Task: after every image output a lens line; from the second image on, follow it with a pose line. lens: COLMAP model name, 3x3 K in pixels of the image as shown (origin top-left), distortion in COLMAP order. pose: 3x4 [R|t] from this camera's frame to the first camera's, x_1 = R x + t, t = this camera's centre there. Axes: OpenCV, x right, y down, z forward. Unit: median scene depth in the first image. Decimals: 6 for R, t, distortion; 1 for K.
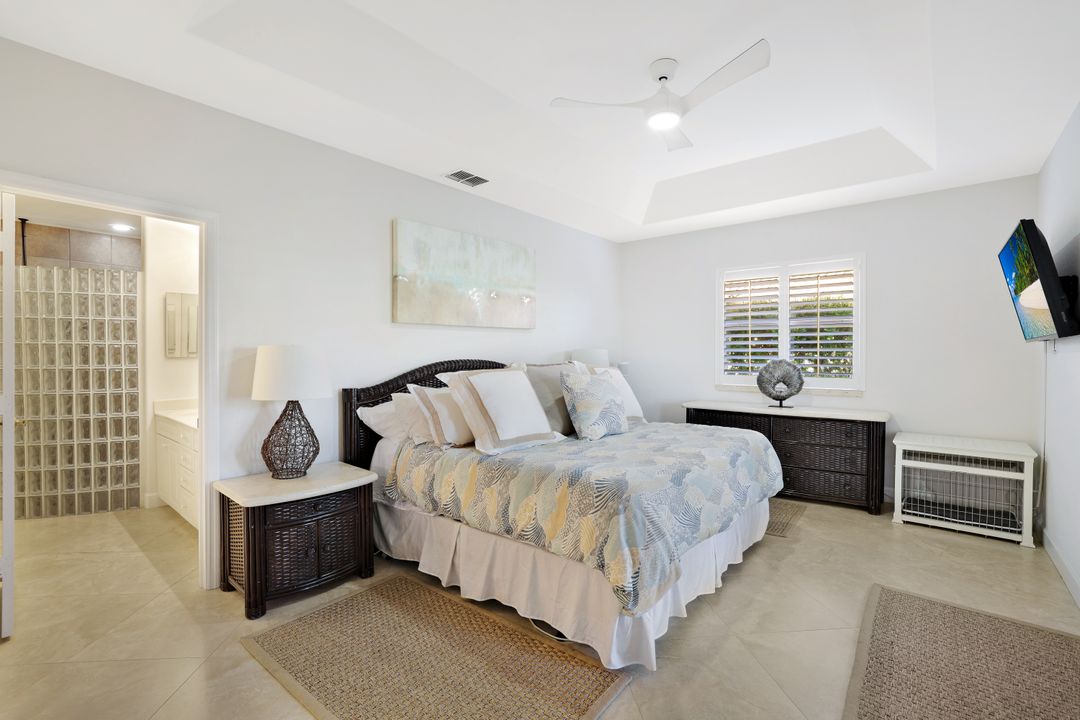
lens RADIAL K [[476.3, 0, 540.0], [0, 476.3, 360.0], [0, 0, 1]] dist [-0.013115, 0.000306]
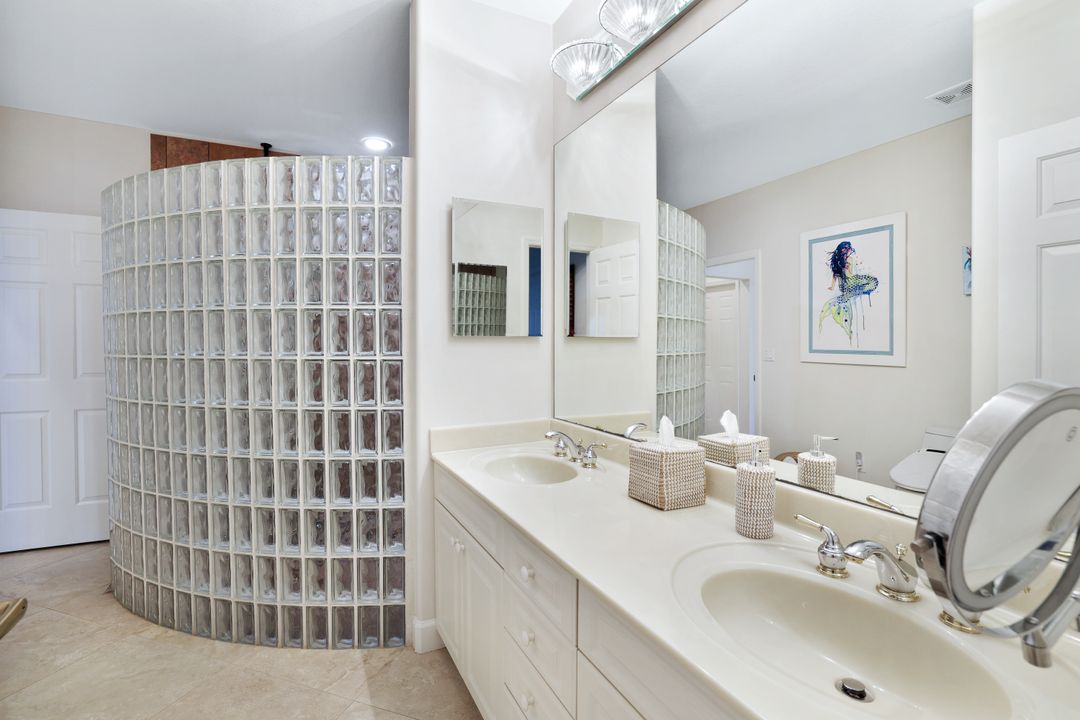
lens RADIAL K [[476.3, 0, 540.0], [0, 476.3, 360.0], [0, 0, 1]] dist [-0.013115, 0.000306]
pose [[0.925406, 0.008520, -0.378882, -0.536466], [-0.003648, 0.999901, 0.013575, 0.010895], [0.378960, -0.011181, 0.925345, 0.601085]]
